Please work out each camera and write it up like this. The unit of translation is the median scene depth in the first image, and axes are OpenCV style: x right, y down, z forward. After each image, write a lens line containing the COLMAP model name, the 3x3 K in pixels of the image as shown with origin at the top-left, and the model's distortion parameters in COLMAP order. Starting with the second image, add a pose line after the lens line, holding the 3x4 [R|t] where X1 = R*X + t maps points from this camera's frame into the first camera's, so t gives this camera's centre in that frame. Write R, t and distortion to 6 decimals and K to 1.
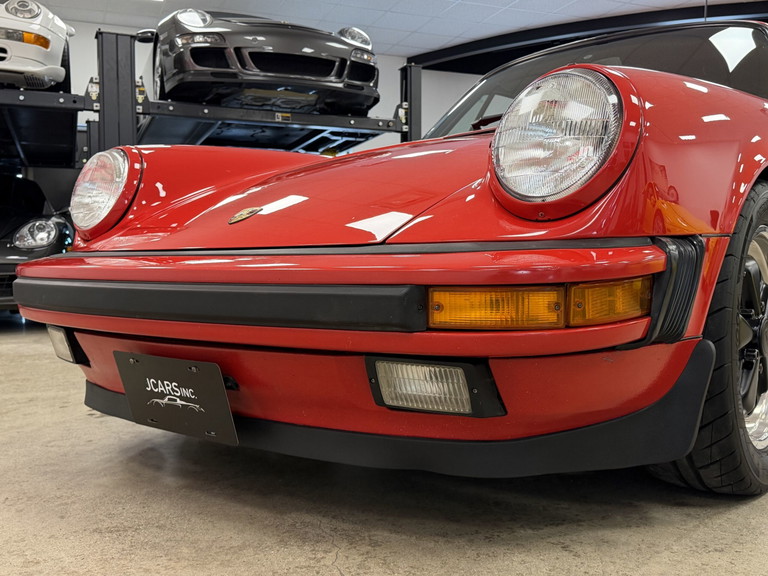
lens RADIAL K [[758.7, 0, 381.7], [0, 758.7, 299.2], [0, 0, 1]] dist [0.156067, -0.301327]
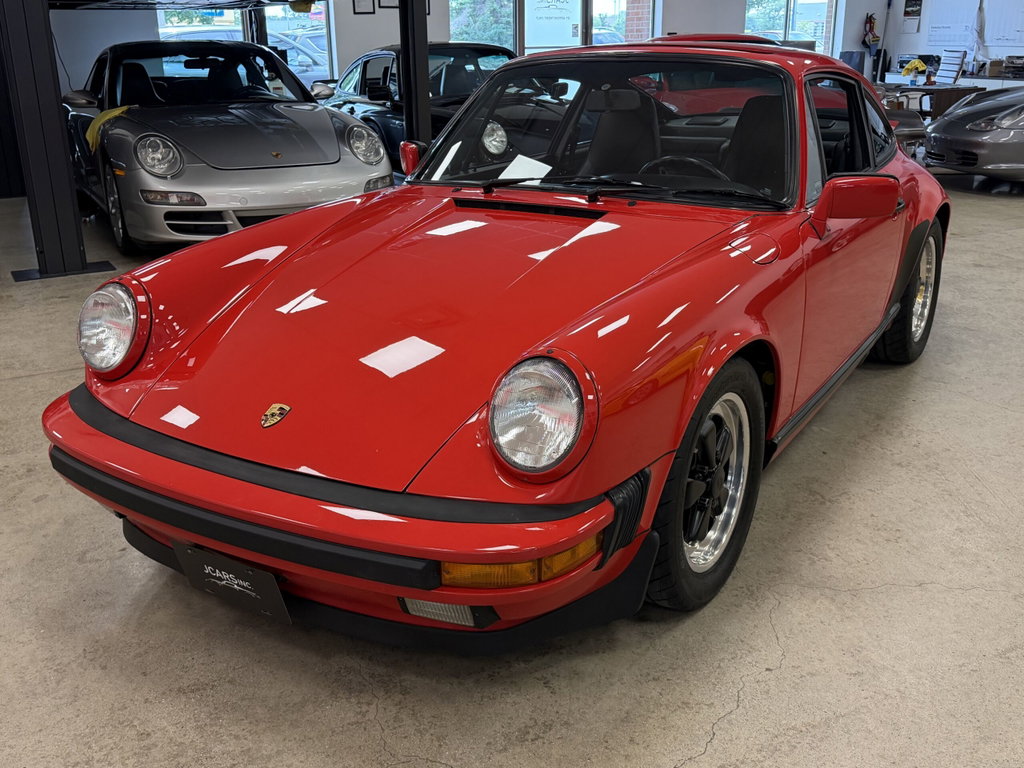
lens RADIAL K [[1011.7, 0, 508.9], [0, 1011.7, 399.0], [0, 0, 1]] dist [0.156067, -0.301327]
pose [[0.992280, -0.044703, 0.115679, -0.011646], [0.008781, 0.955757, 0.294027, -0.622069], [-0.123705, -0.290741, 0.948771, -0.500120]]
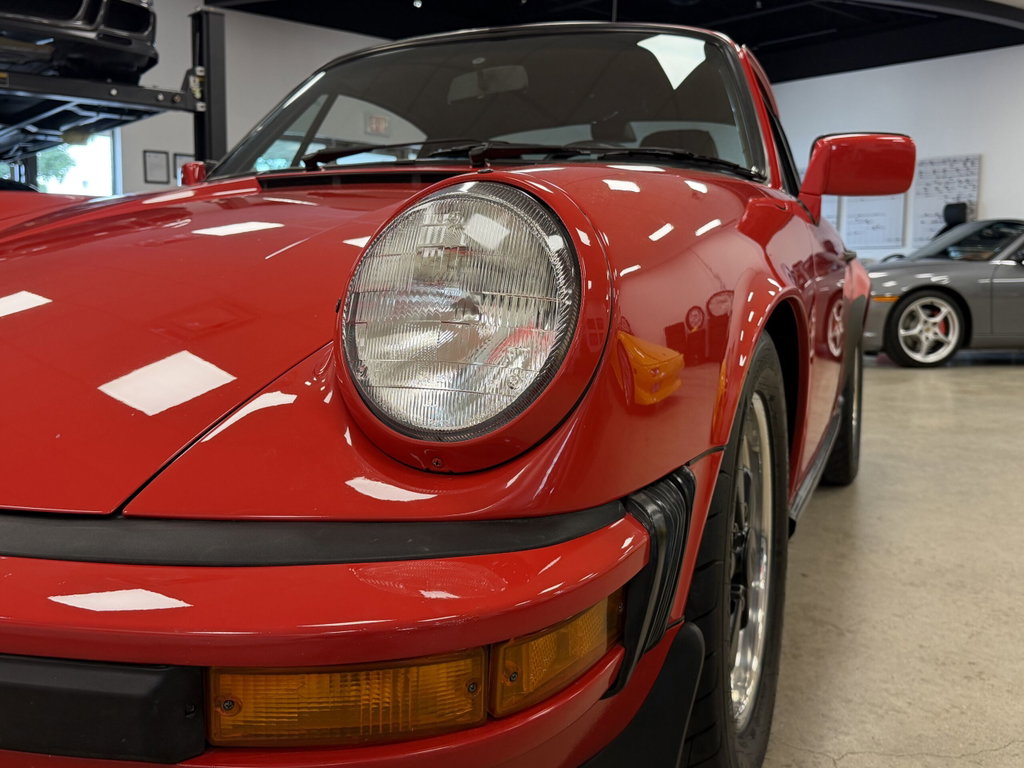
lens RADIAL K [[1020.1, 0, 512.0], [0, 1020.1, 384.0], [0, 0, 1]] dist [0.136846, -0.278925]
pose [[0.951073, -0.015237, 0.308589, 0.033659], [-0.002270, 0.998412, 0.056293, -0.169743], [-0.308957, -0.054239, 0.949528, 0.258209]]
